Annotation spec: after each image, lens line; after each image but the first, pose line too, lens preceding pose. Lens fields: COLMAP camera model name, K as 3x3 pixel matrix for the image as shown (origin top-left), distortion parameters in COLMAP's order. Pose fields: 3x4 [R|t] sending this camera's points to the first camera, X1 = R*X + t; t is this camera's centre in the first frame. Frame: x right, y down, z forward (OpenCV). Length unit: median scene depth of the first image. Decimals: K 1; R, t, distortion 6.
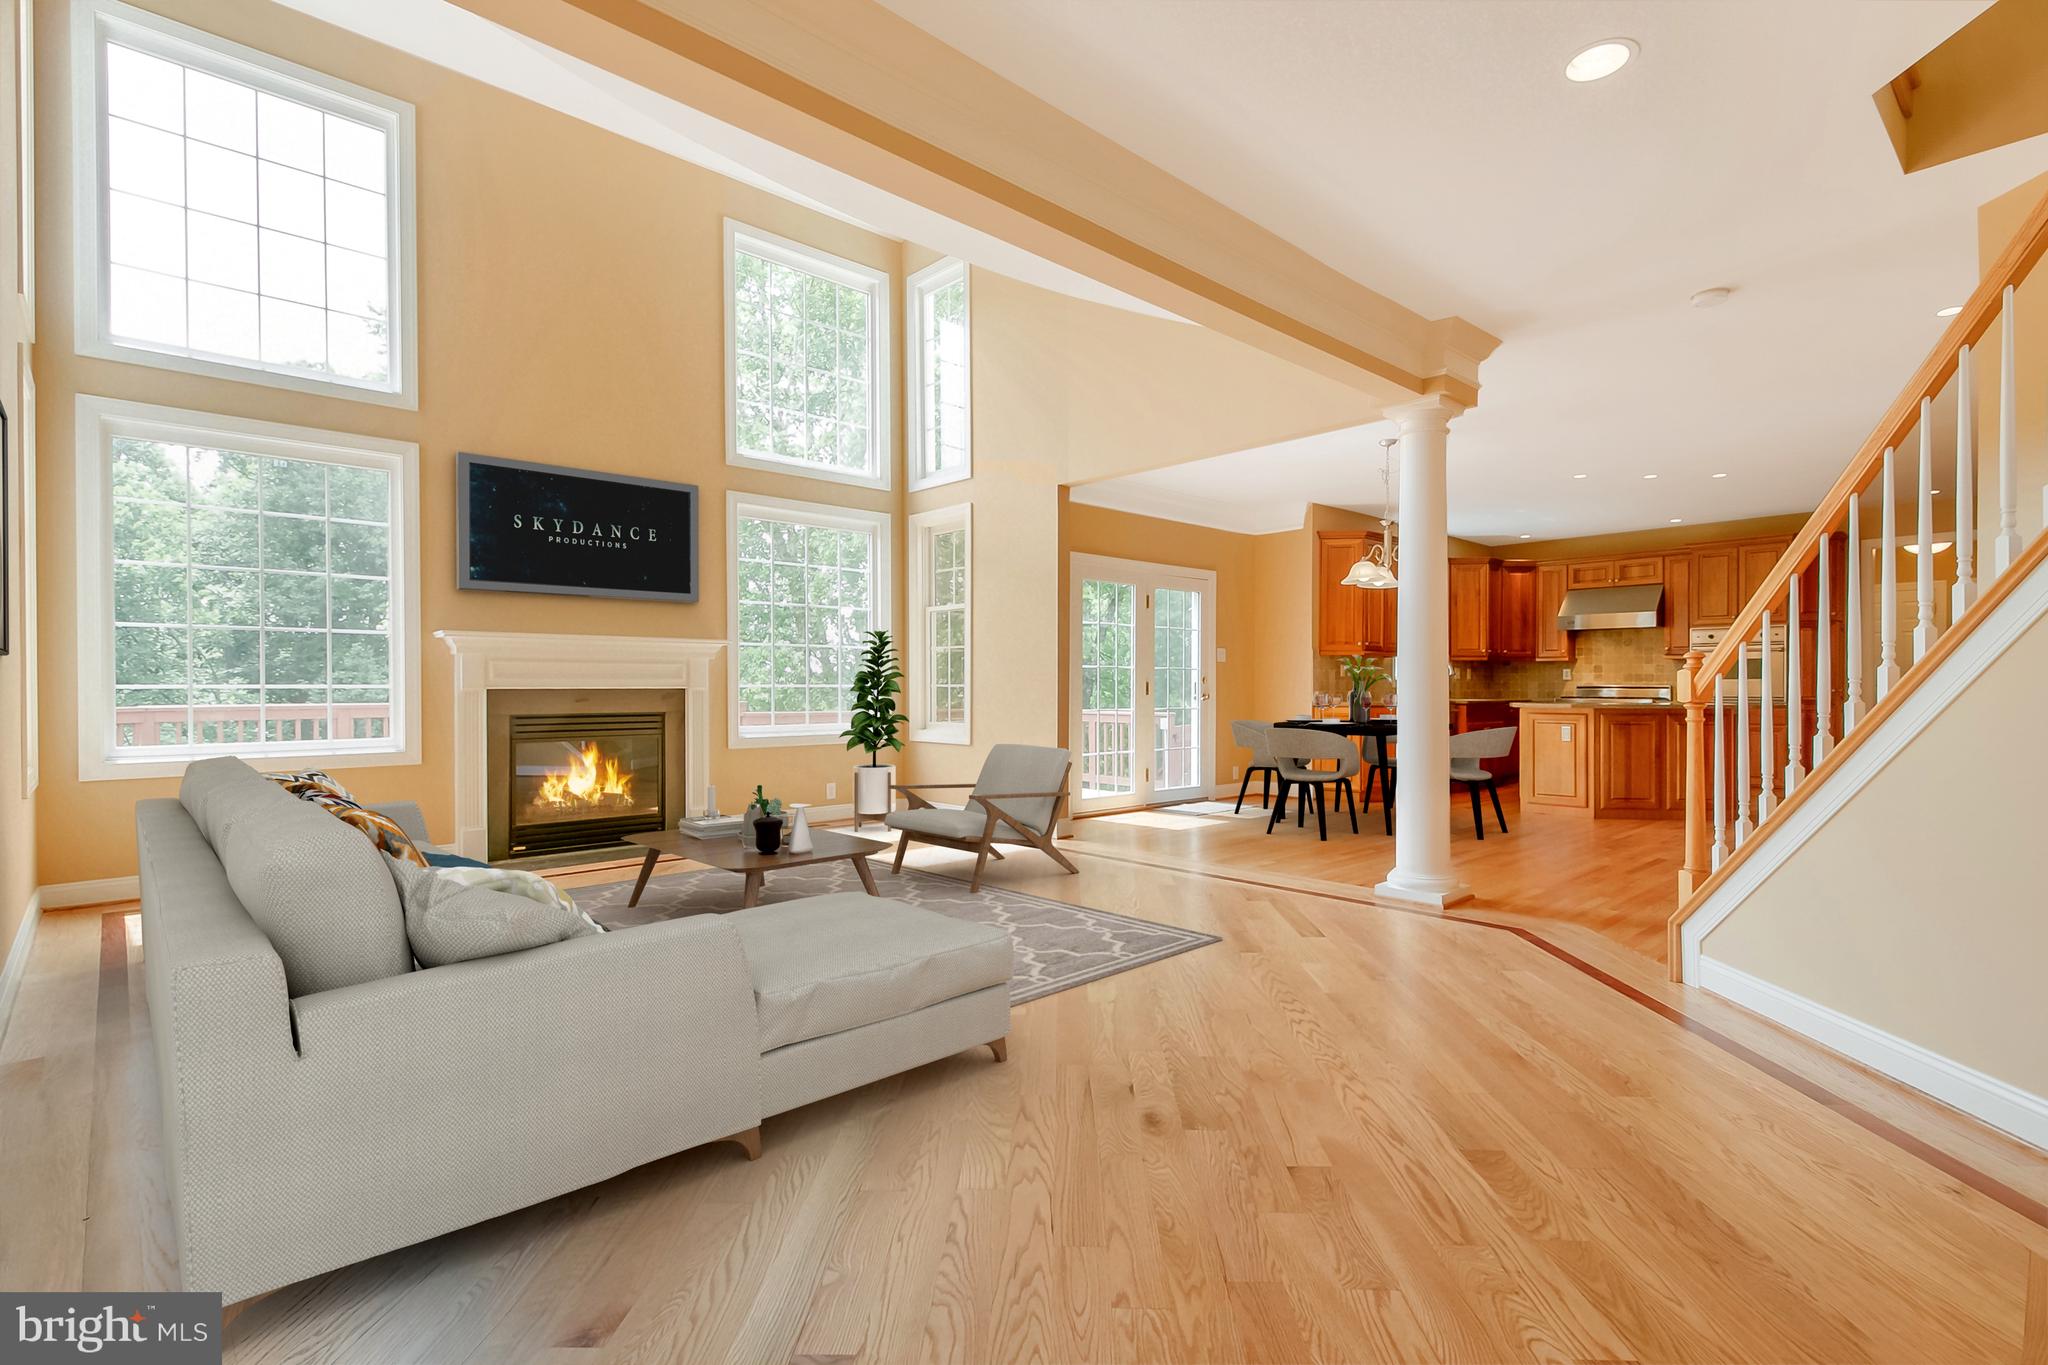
lens RADIAL K [[952.1, 0, 1018.8], [0, 952.1, 689.4], [0, 0, 1]] dist [0.000549, -0.000162]
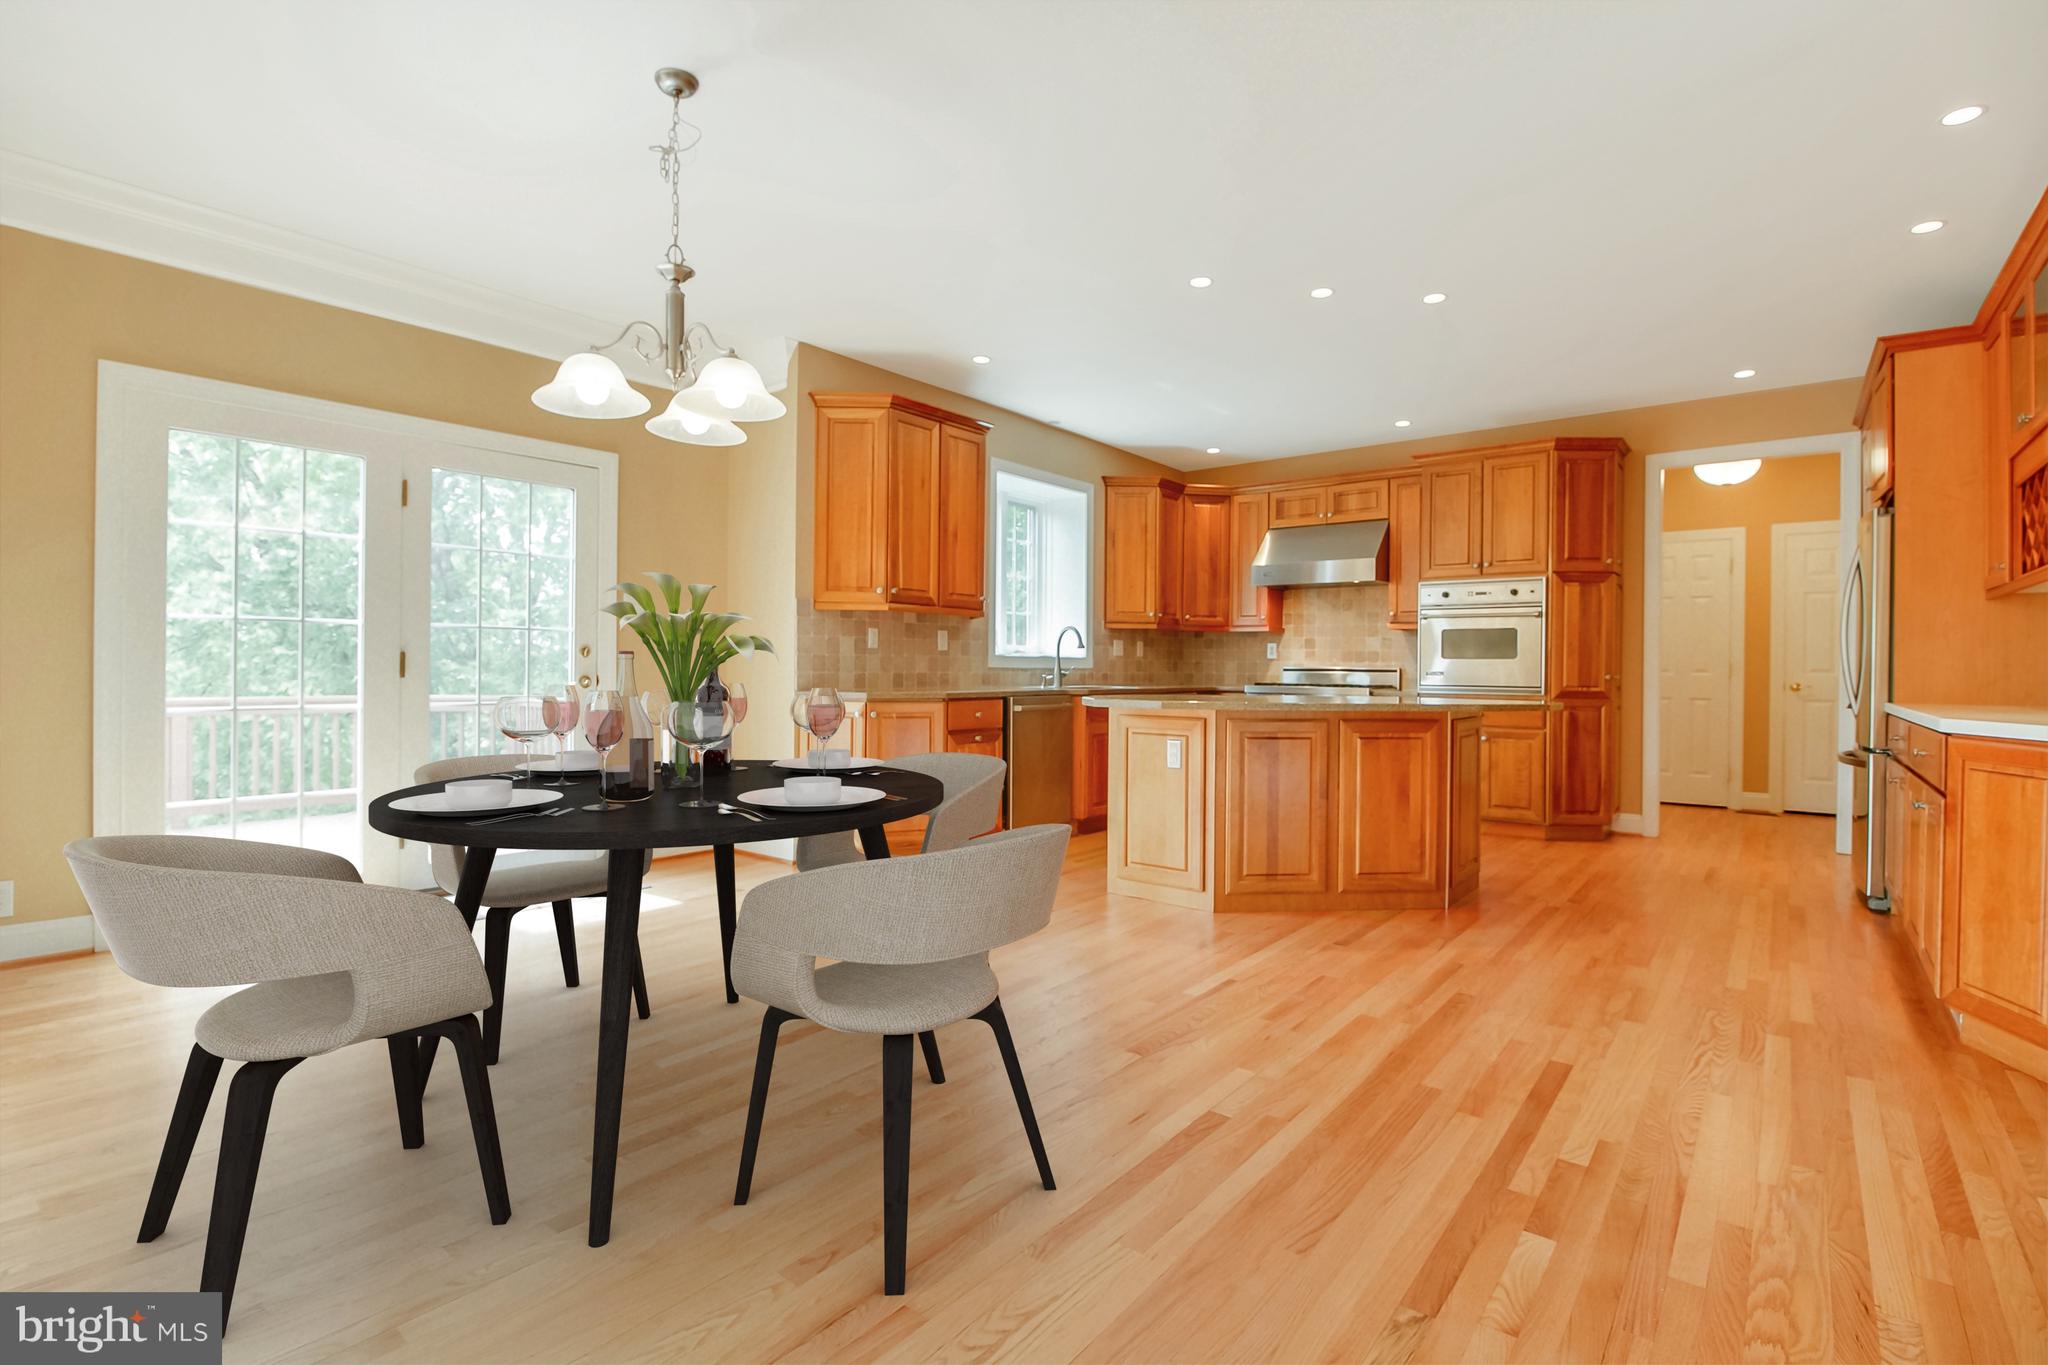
lens RADIAL K [[952.1, 0, 1024.8], [0, 952.1, 665.7], [0, 0, 1]] dist [0.000549, -0.000162]
pose [[0.987788, 0.009462, 0.155517, 0.297863], [-0.009404, 0.999955, -0.001107, -0.002440], [-0.155520, -0.000369, 0.987833, 0.347324]]
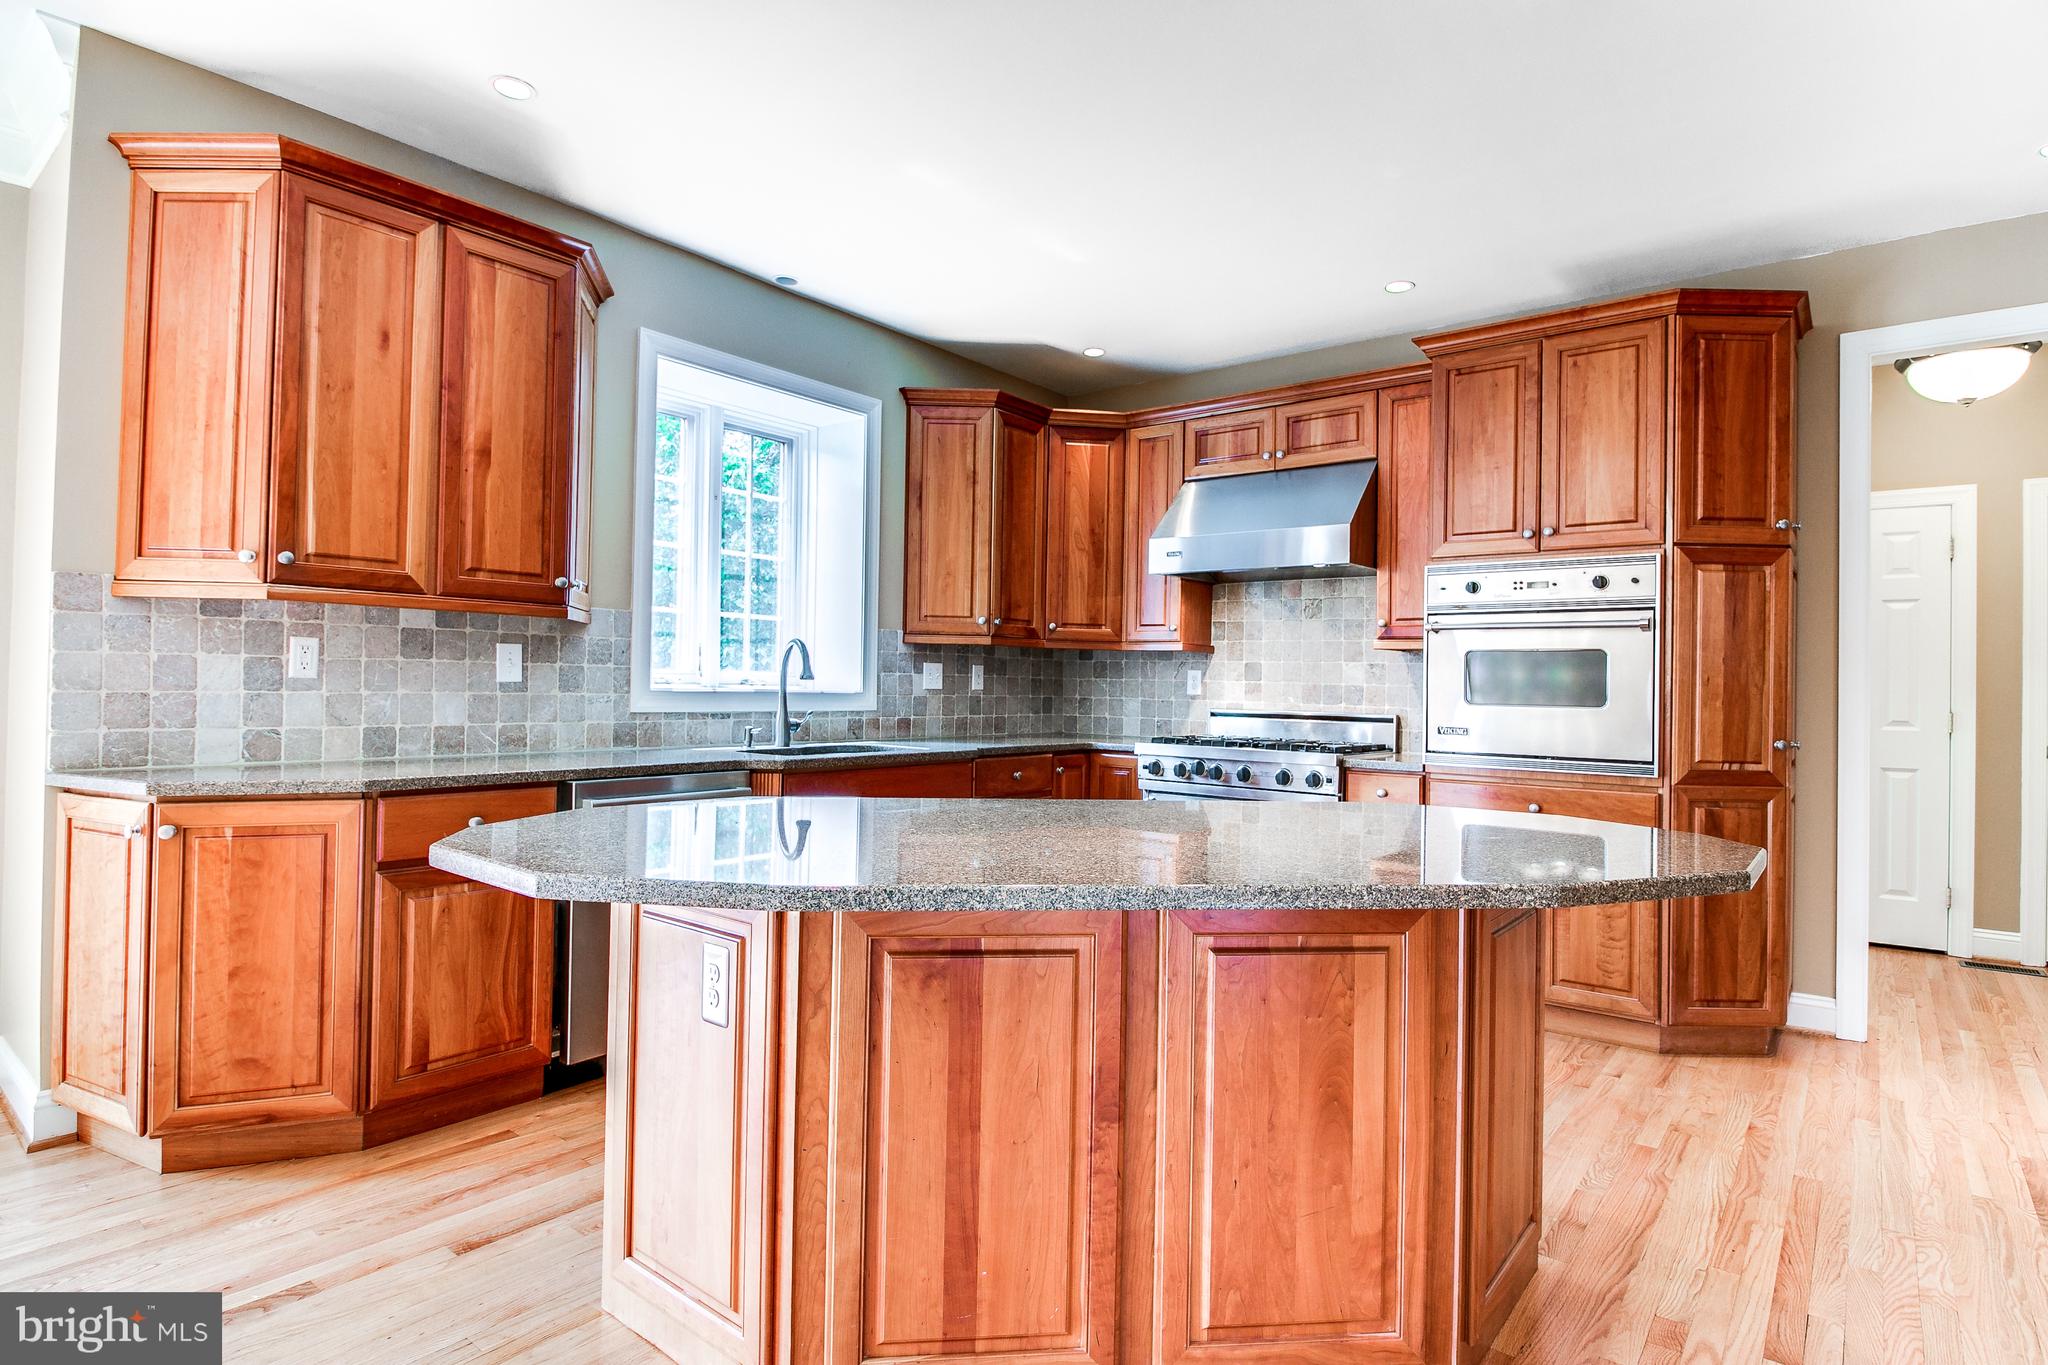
lens RADIAL K [[1042.3, 0, 1021.9], [0, 1042.3, 665.1], [0, 0, 1]] dist [-0.005325, -0.001206]
pose [[0.988523, 0.021791, 0.149489, 0.445413], [-0.019042, 0.999623, -0.019800, -0.013399], [-0.149864, 0.016726, 0.988565, 0.567007]]
